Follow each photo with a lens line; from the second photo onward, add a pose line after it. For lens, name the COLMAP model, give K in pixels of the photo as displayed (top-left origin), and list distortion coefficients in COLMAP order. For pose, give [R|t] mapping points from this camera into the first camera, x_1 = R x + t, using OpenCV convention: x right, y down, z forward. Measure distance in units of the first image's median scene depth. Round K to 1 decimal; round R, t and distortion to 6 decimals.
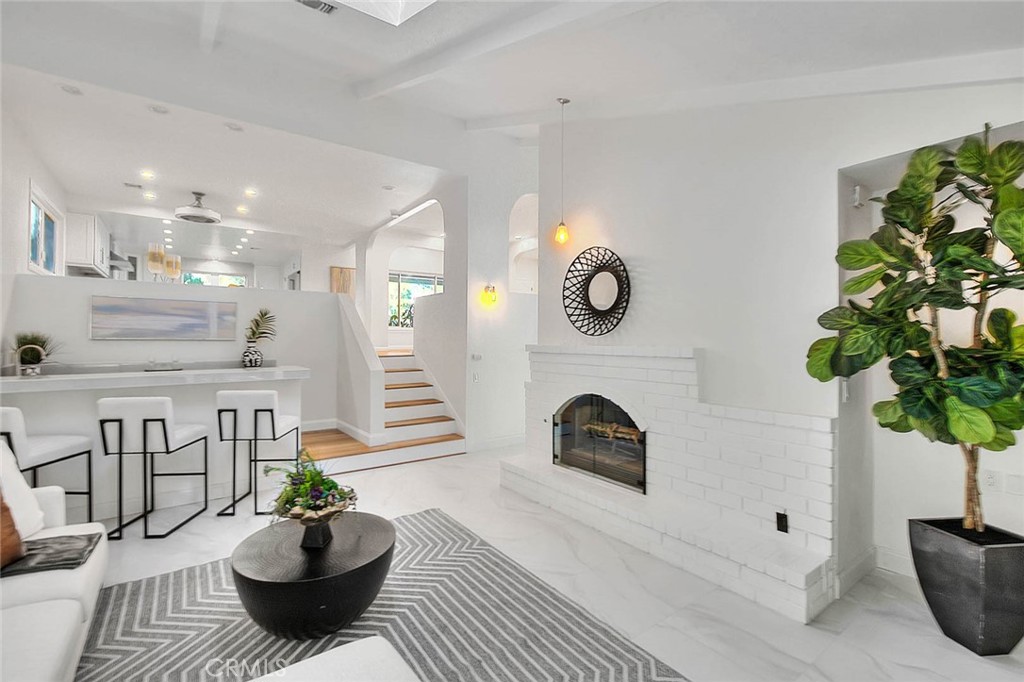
lens RADIAL K [[430.3, 0, 512.0], [0, 430.3, 341.0], [0, 0, 1]] dist [-0.000933, -0.000097]
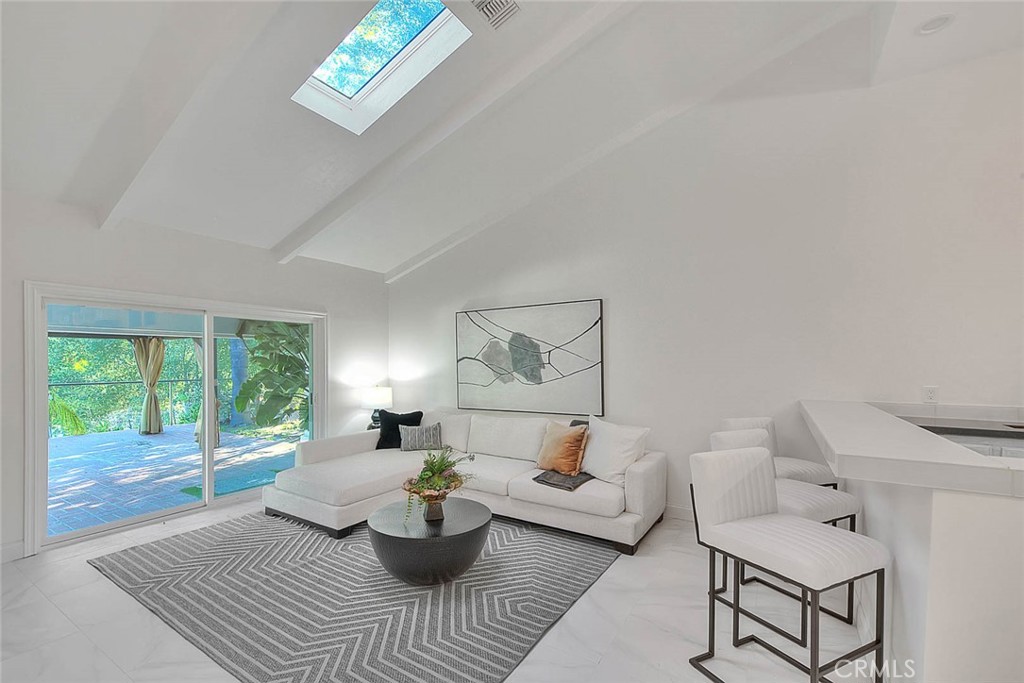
lens RADIAL K [[430.3, 0, 512.0], [0, 430.3, 341.5], [0, 0, 1]] dist [-0.000933, -0.000097]
pose [[-0.933296, -0.018816, -0.358615, -0.169773], [0.001714, 0.998381, -0.056846, 0.025372], [0.359104, -0.053669, -0.931753, 1.882729]]
